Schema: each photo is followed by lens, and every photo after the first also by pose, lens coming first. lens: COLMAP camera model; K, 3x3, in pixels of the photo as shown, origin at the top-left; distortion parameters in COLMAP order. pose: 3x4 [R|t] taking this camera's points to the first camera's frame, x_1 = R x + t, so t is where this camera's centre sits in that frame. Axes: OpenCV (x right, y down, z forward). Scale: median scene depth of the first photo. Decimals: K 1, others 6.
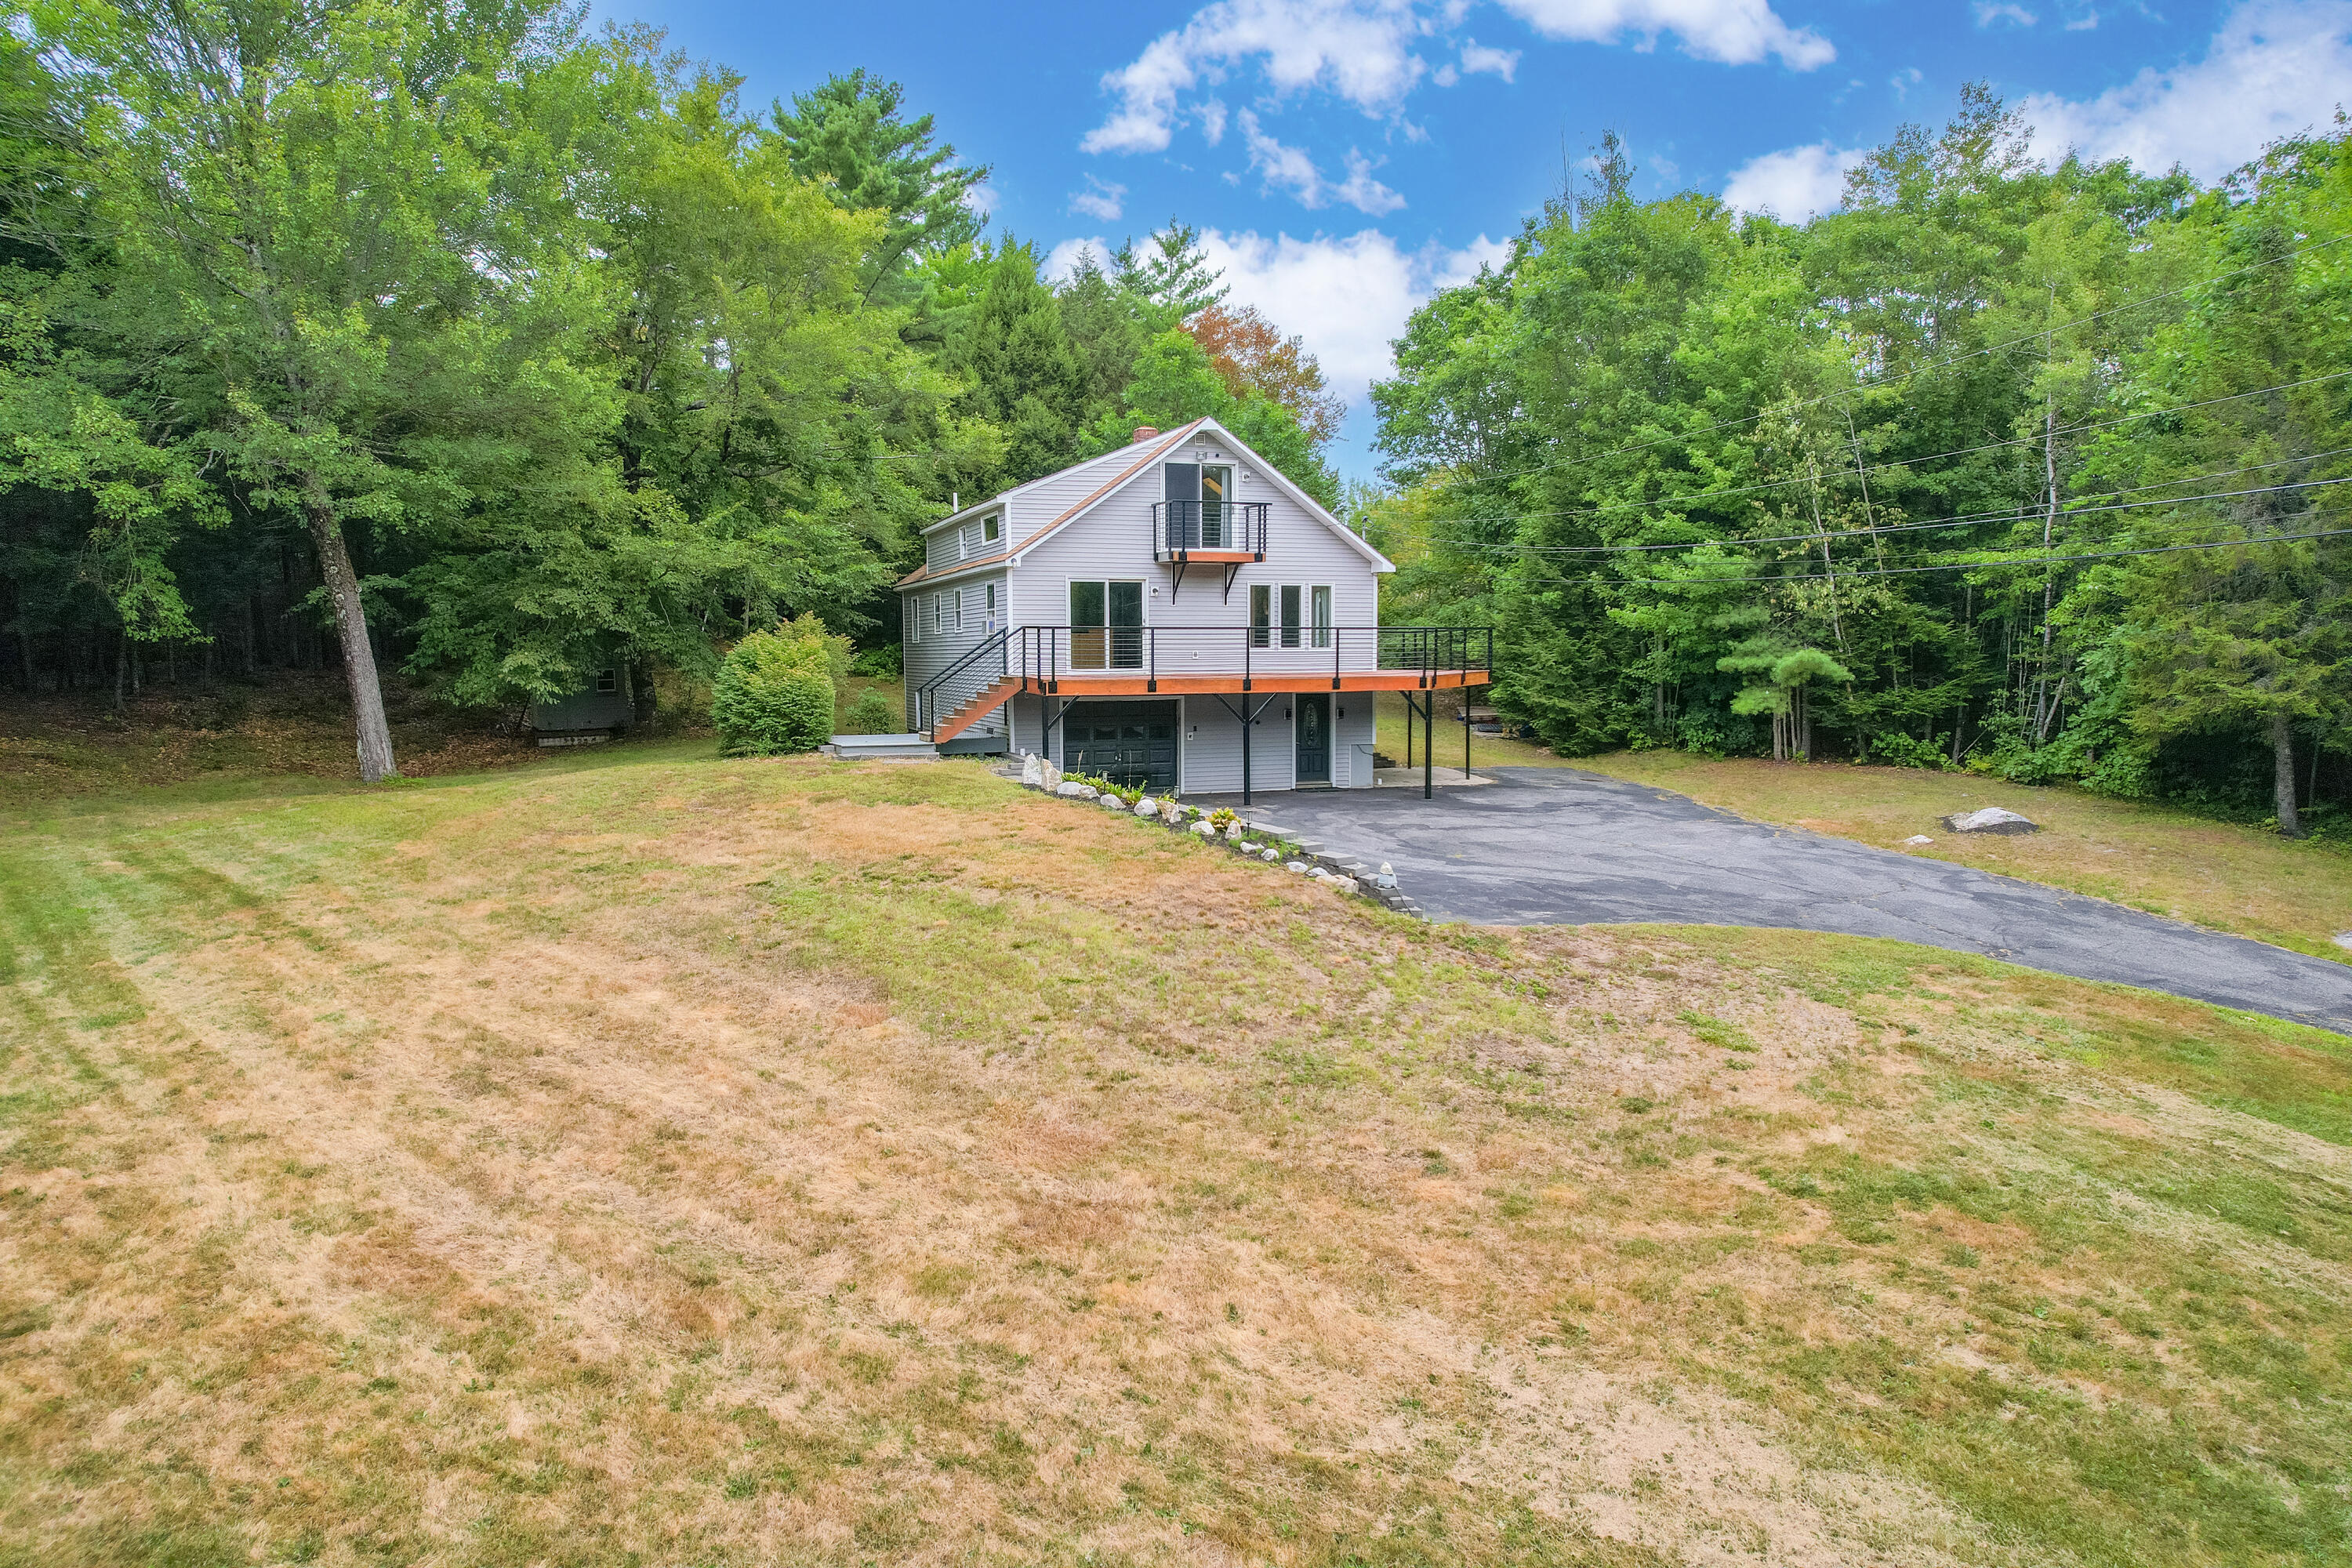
lens RADIAL K [[1503.1, 0, 1140.4], [0, 1503.1, 776.7], [0, 0, 1]] dist [-0.060992, -0.003402]
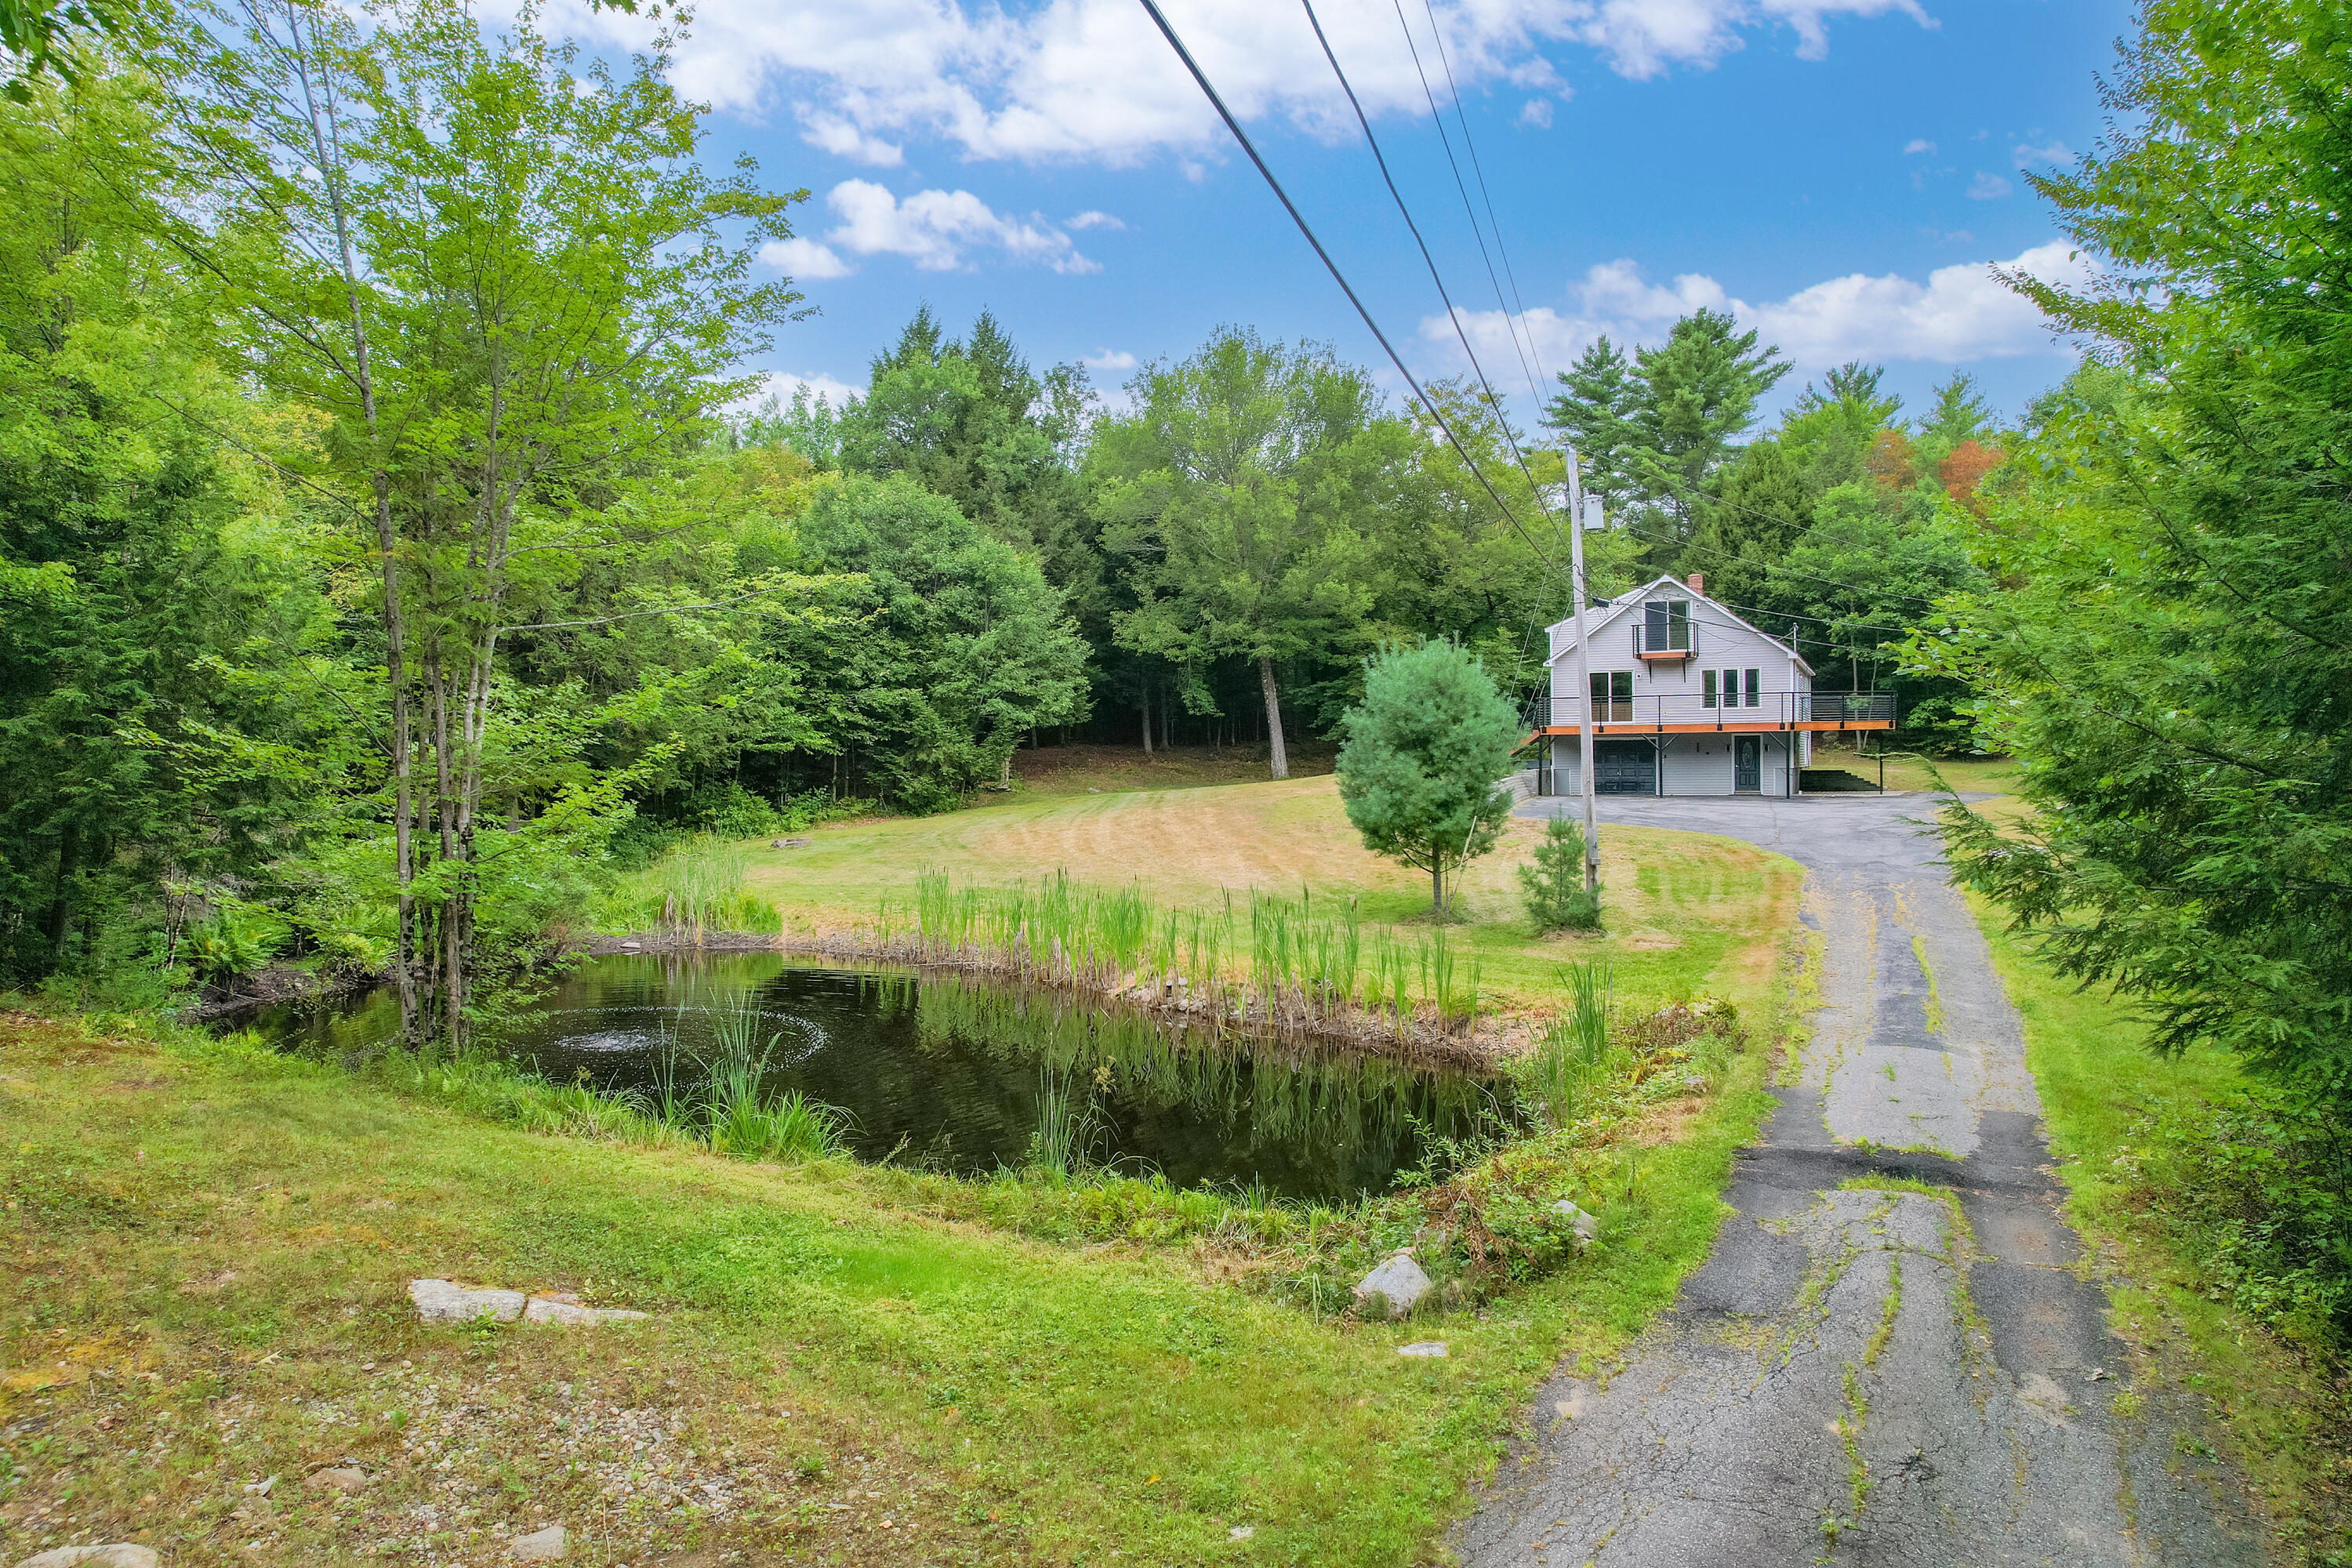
lens RADIAL K [[1503.1, 0, 1140.4], [0, 1503.1, 776.7], [0, 0, 1]] dist [-0.060992, -0.003402]
pose [[0.693259, 0.007125, -0.720653, 0.822015], [-0.054692, 0.997588, -0.042751, 0.093172], [0.718610, 0.069051, 0.691977, -0.574337]]
